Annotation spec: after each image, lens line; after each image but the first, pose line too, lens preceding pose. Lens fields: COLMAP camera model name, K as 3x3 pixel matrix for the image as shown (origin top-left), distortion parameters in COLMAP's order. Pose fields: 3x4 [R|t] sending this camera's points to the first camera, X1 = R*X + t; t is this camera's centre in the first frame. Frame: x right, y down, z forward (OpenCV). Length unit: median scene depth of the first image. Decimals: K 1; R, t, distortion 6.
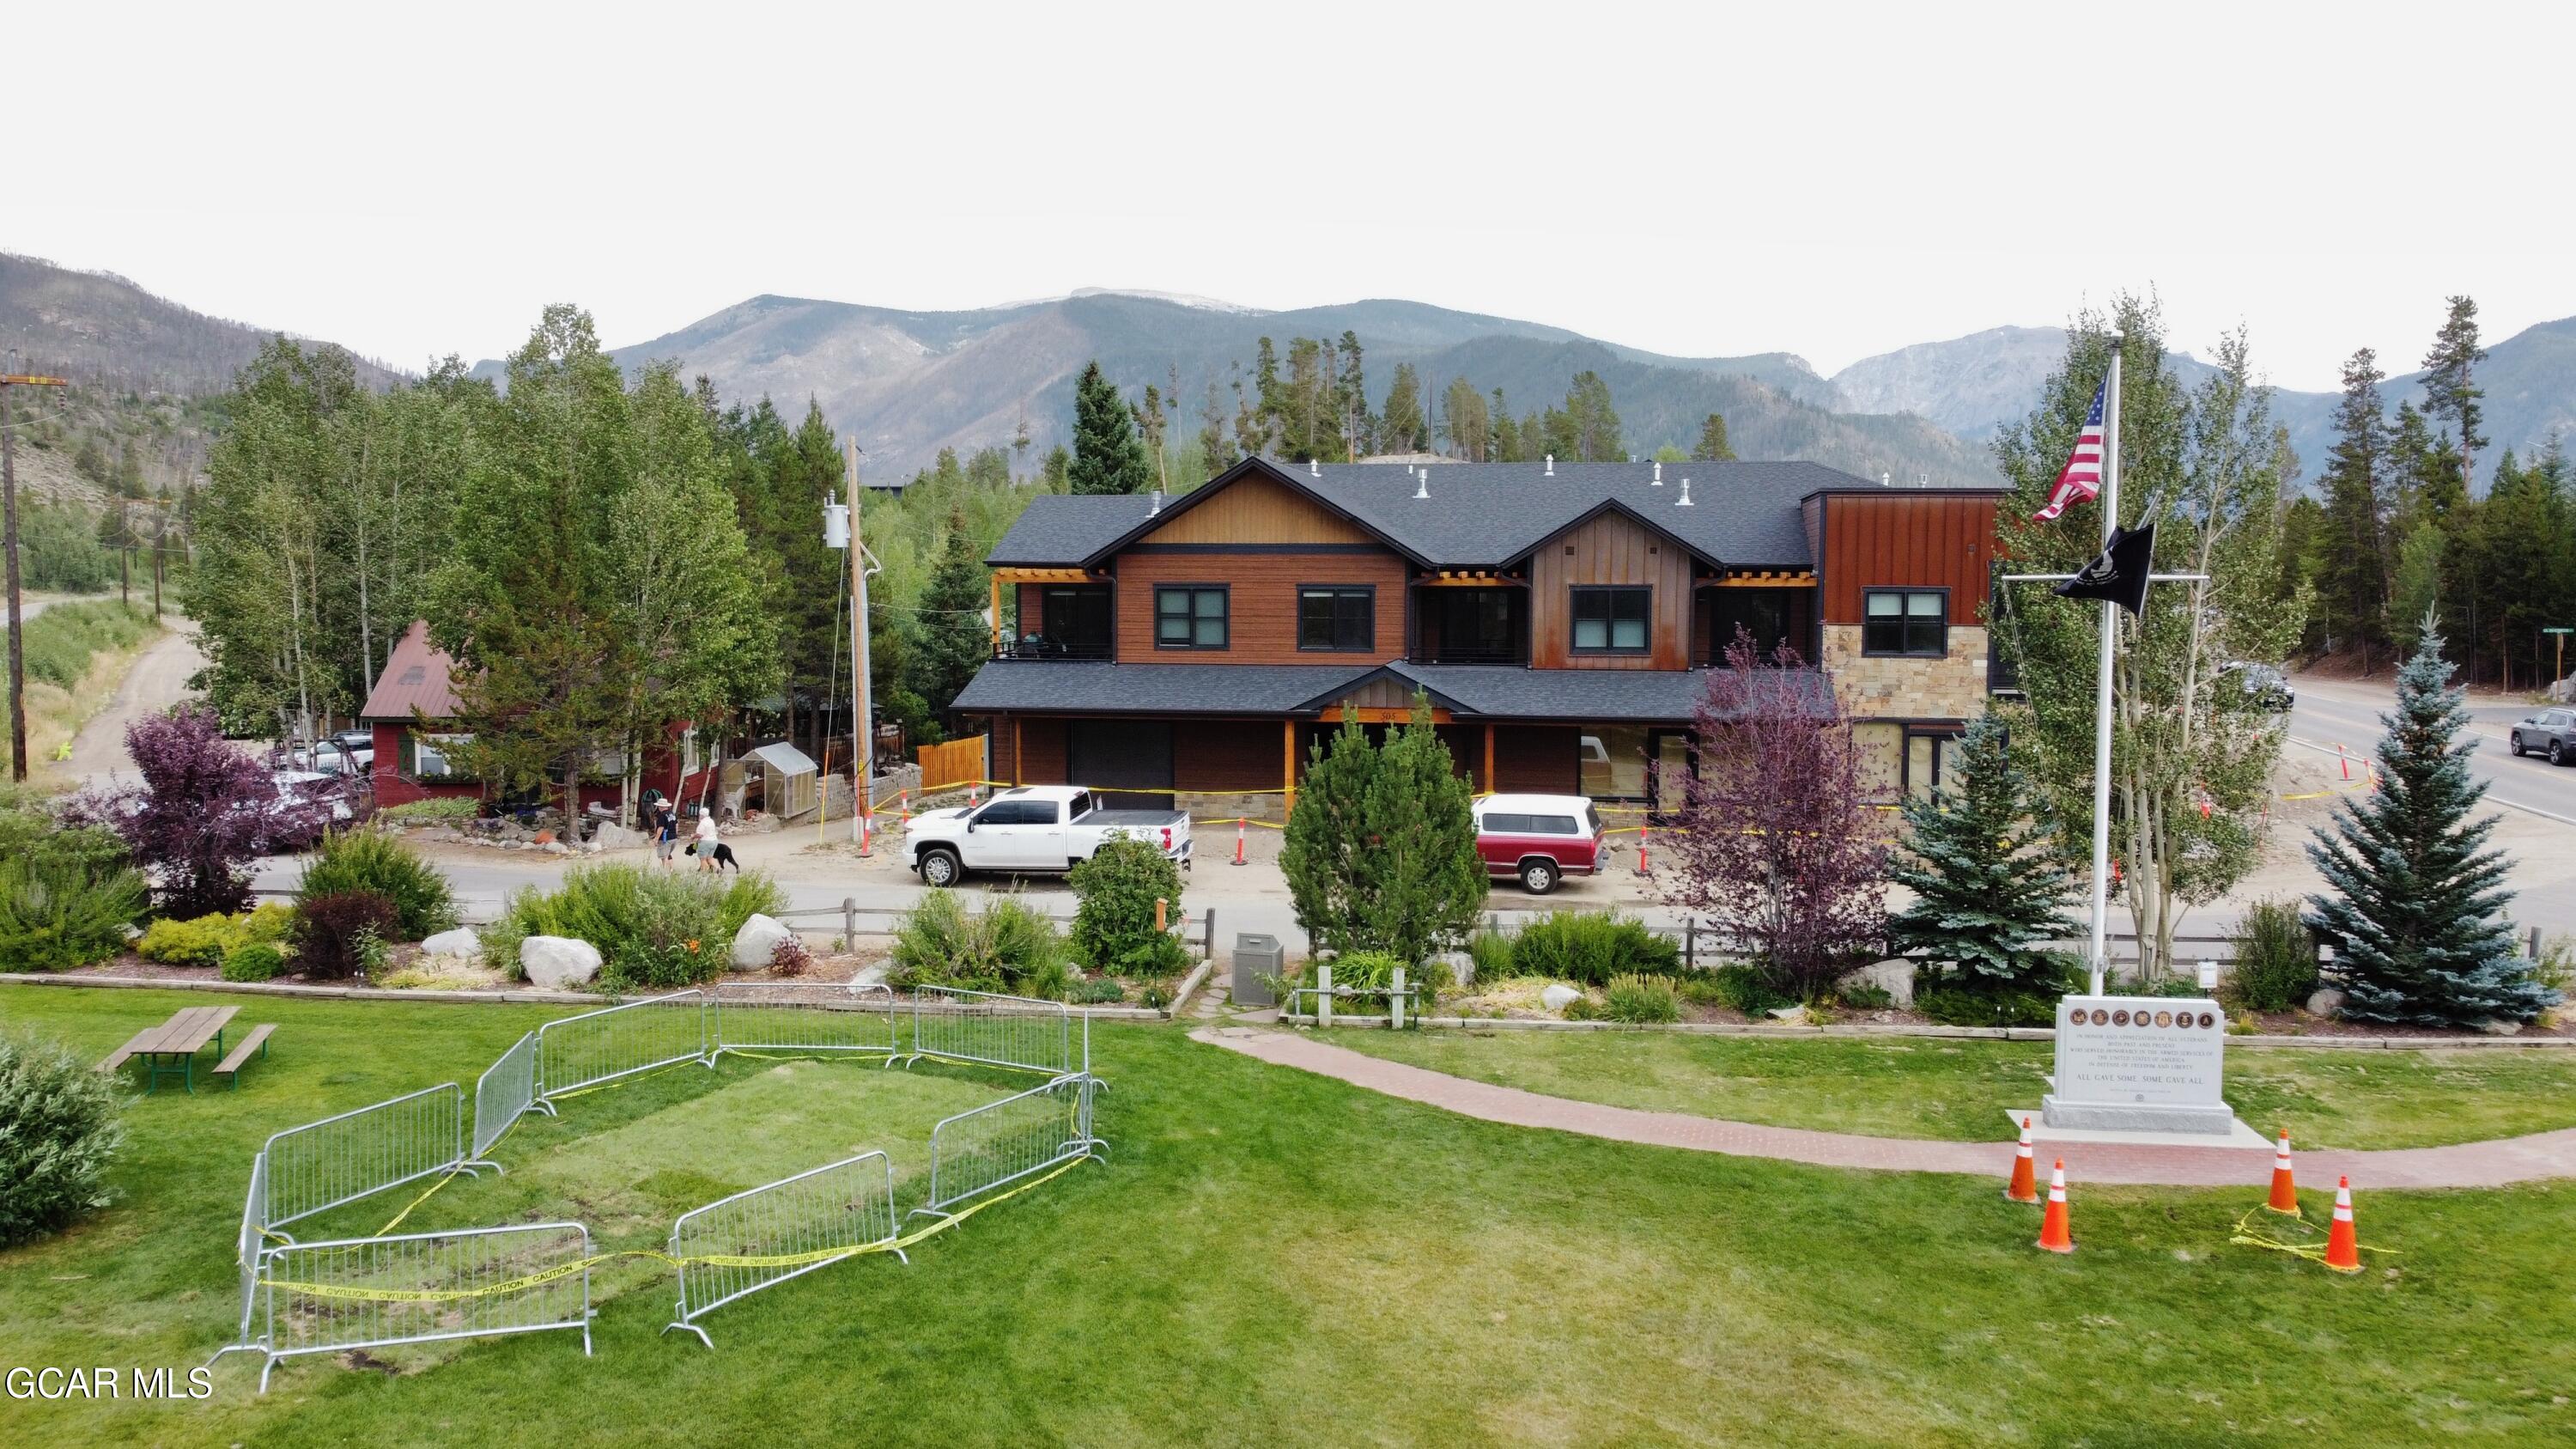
lens RADIAL K [[1964.6, 0, 1284.7], [0, 1964.6, 706.2], [0, 0, 1]] dist [0.009743, -0.000288]
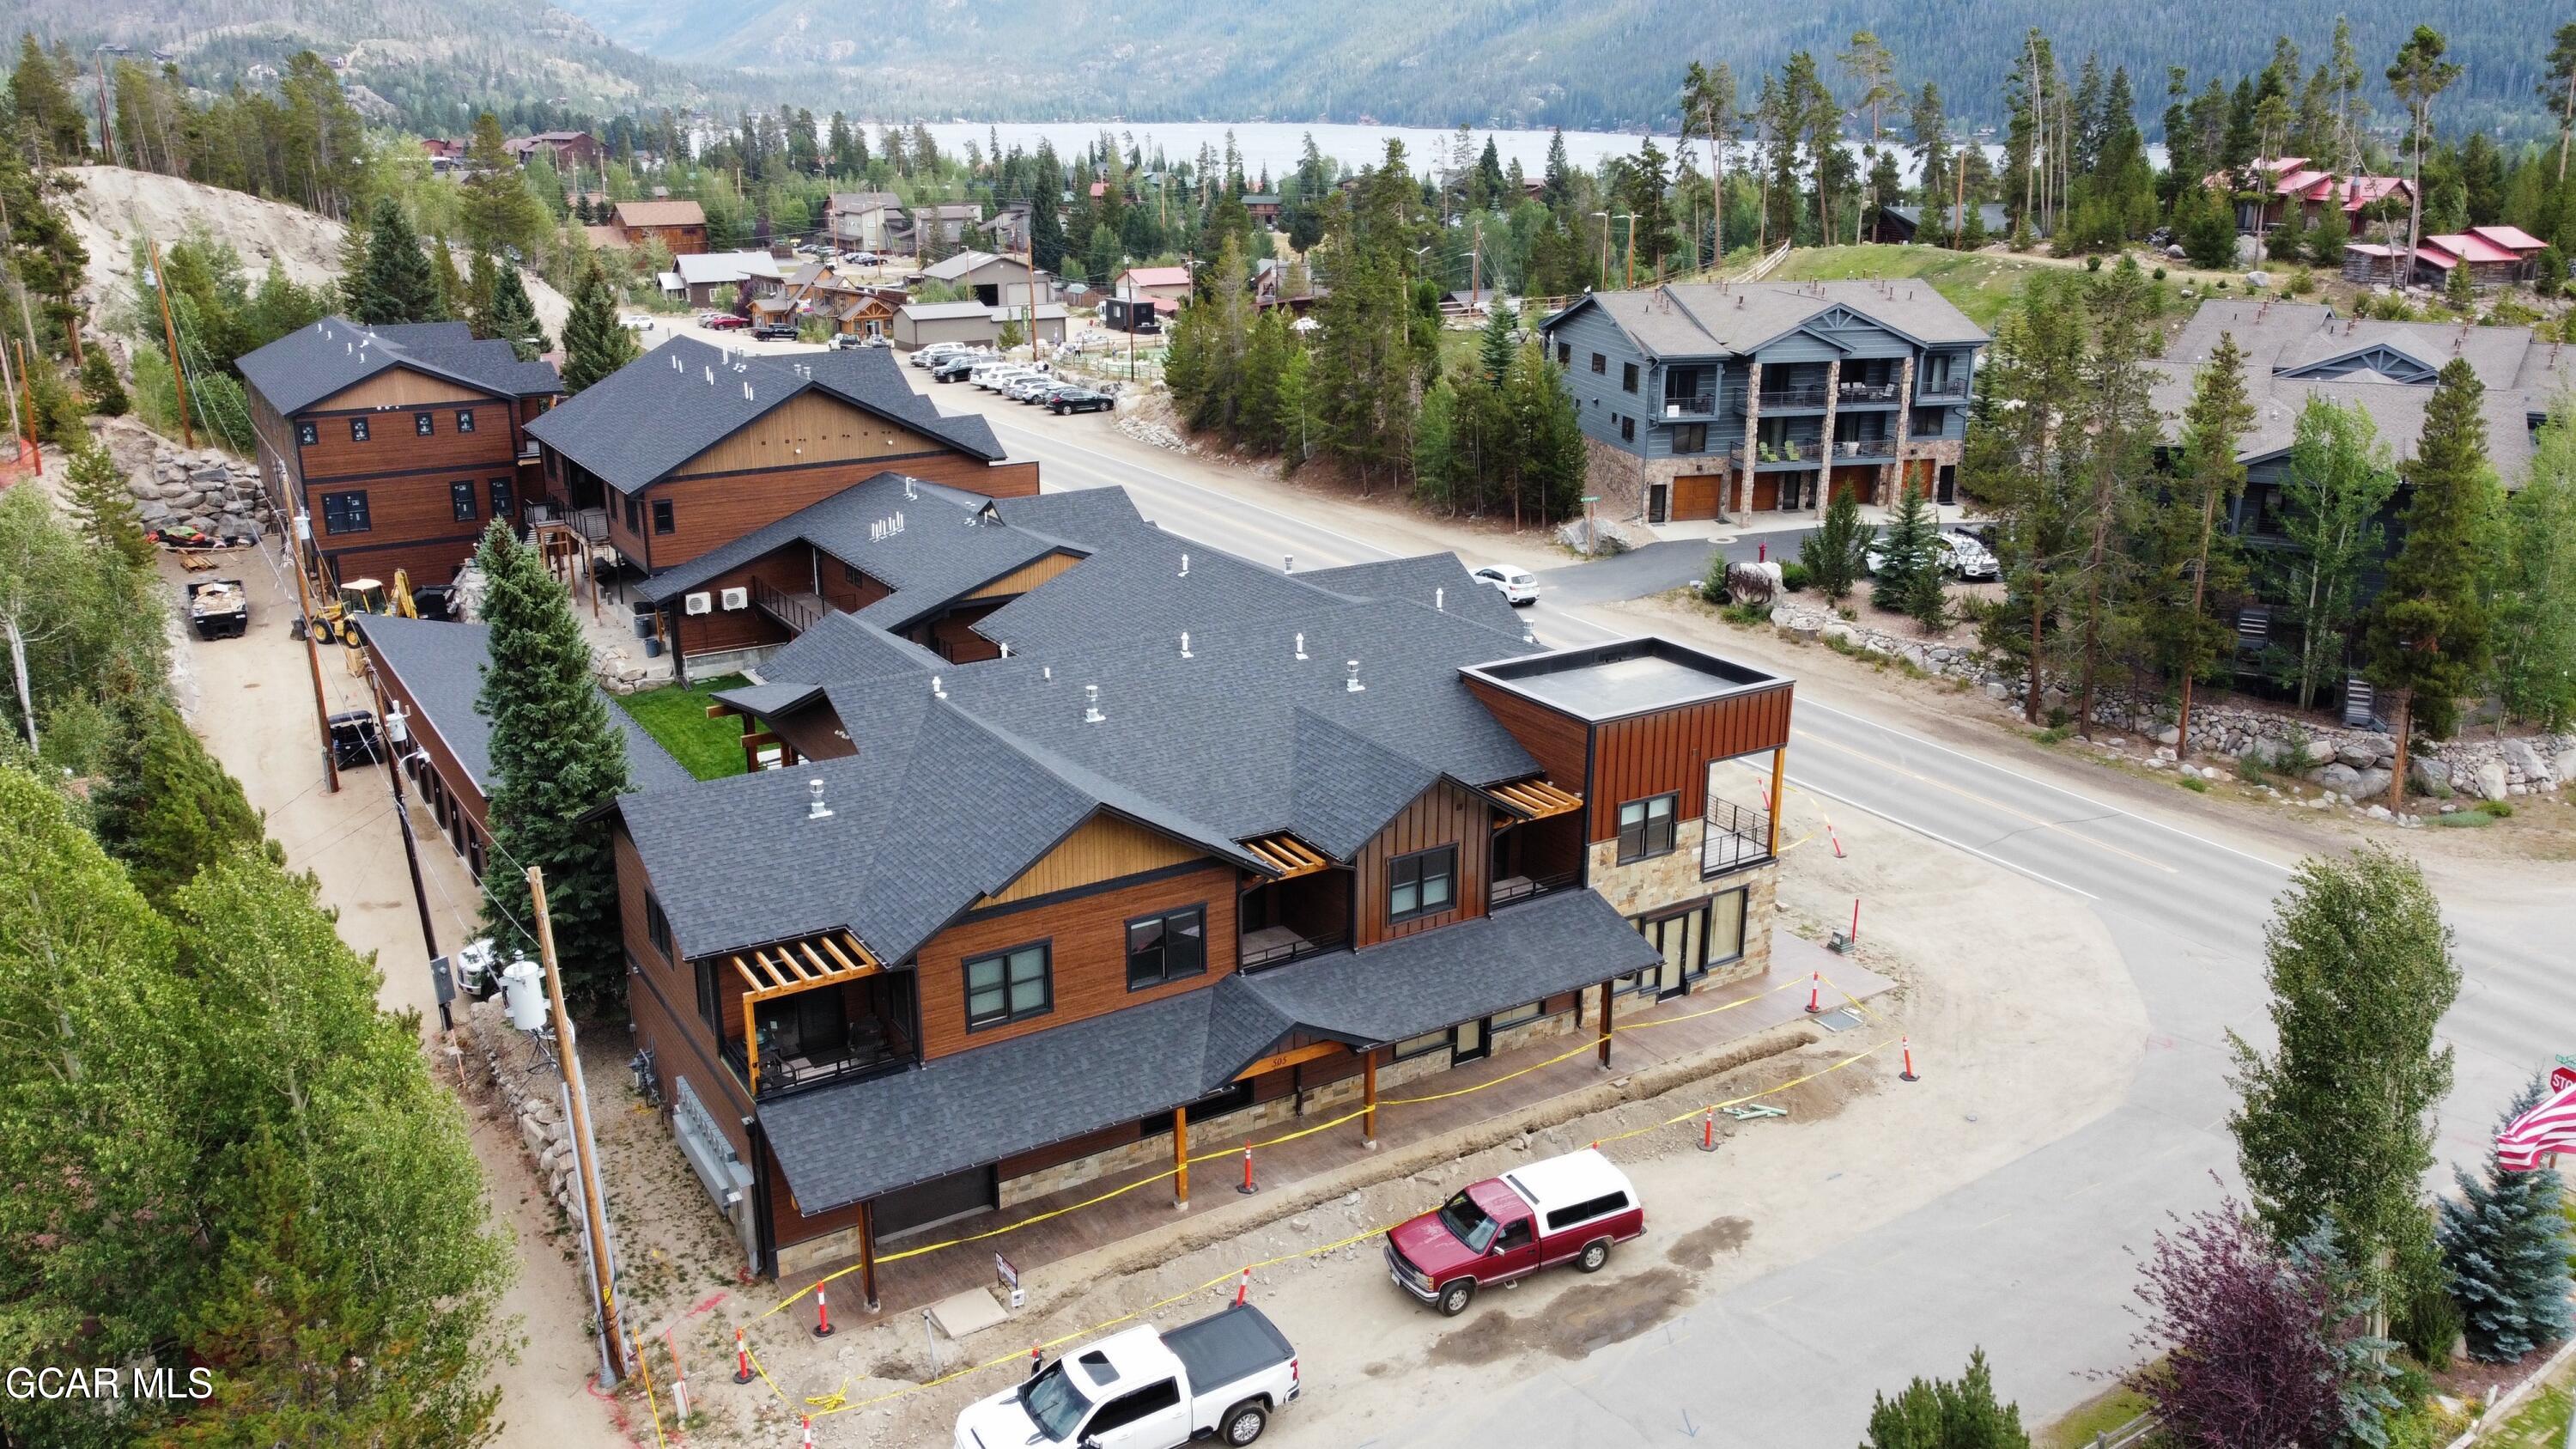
lens RADIAL K [[1964.6, 0, 1293.1], [0, 1964.6, 721.0], [0, 0, 1]] dist [0.009743, -0.000288]
pose [[0.748666, -0.203678, 0.630884, -0.469990], [0.052299, 0.966815, 0.250069, -0.363605], [-0.660881, -0.154223, 0.734474, 0.352626]]
